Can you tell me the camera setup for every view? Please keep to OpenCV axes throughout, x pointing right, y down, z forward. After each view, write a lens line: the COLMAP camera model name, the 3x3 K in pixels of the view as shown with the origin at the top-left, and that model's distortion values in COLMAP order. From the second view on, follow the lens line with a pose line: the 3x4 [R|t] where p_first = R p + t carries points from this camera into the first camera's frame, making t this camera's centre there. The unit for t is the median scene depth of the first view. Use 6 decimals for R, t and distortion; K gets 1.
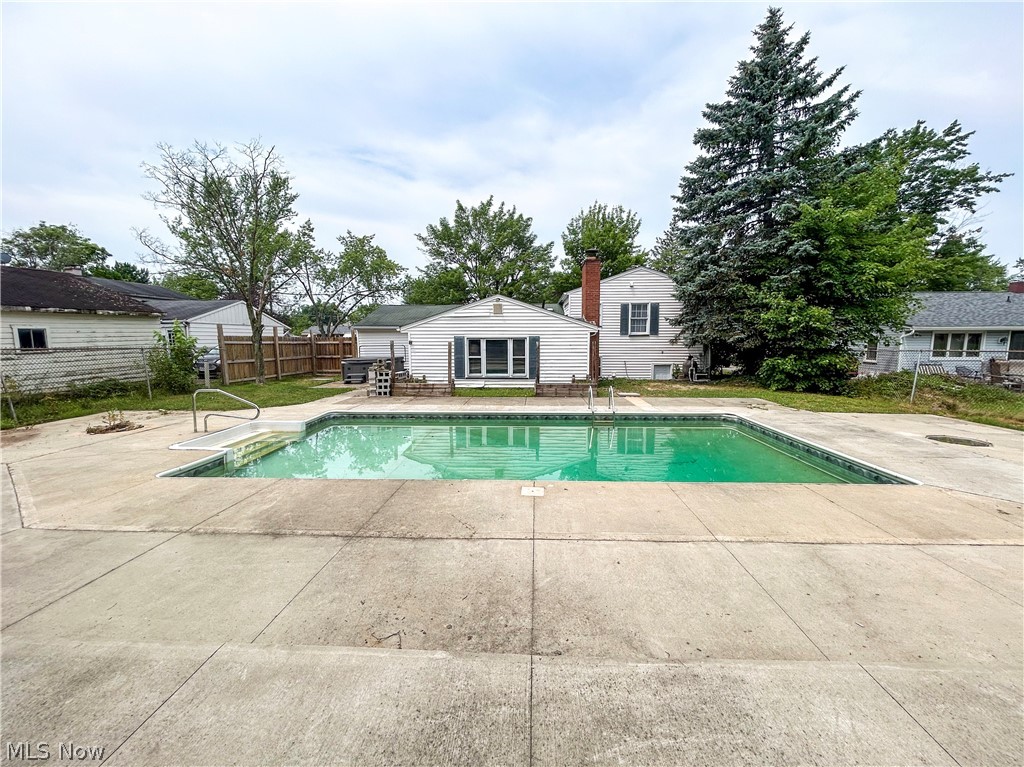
lens RADIAL K [[405.2, 0, 528.5], [0, 405.2, 386.4], [0, 0, 1]] dist [-0.001014, -0.000060]
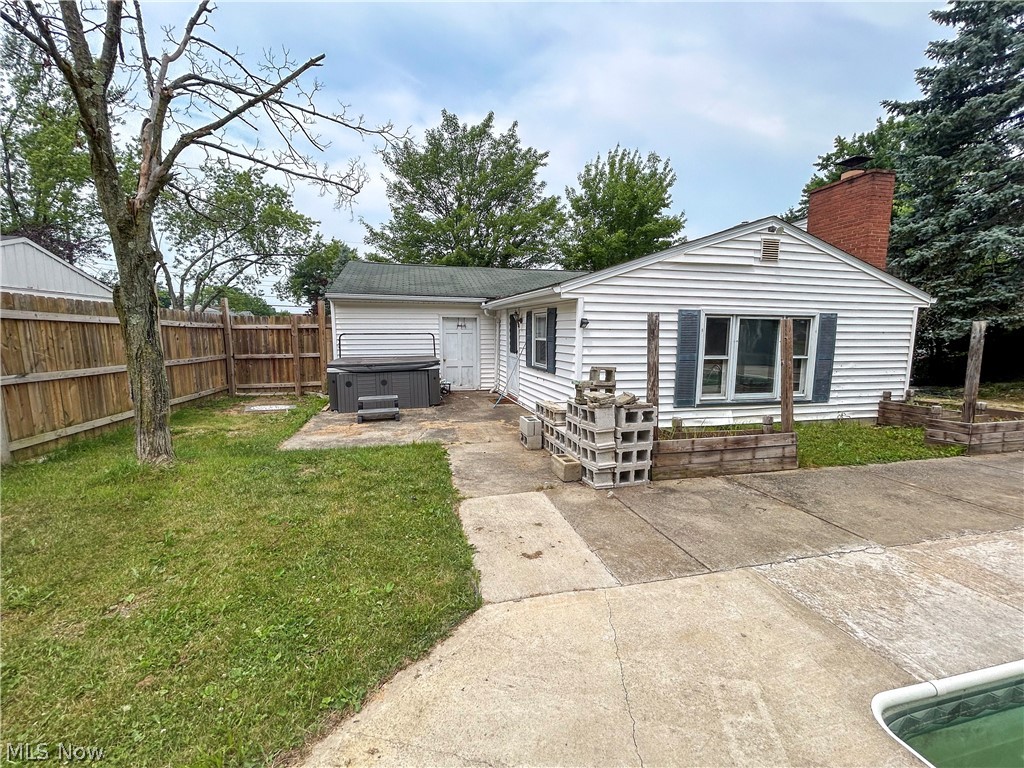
lens RADIAL K [[419.2, 0, 512.0], [0, 419.2, 384.0], [0, 0, 1]] dist [-0.001027, -0.000446]
pose [[0.964735, -0.022653, 0.262245, -0.468739], [0.021817, 0.999743, 0.006100, -0.051324], [-0.262316, -0.000163, 0.964982, 0.615835]]
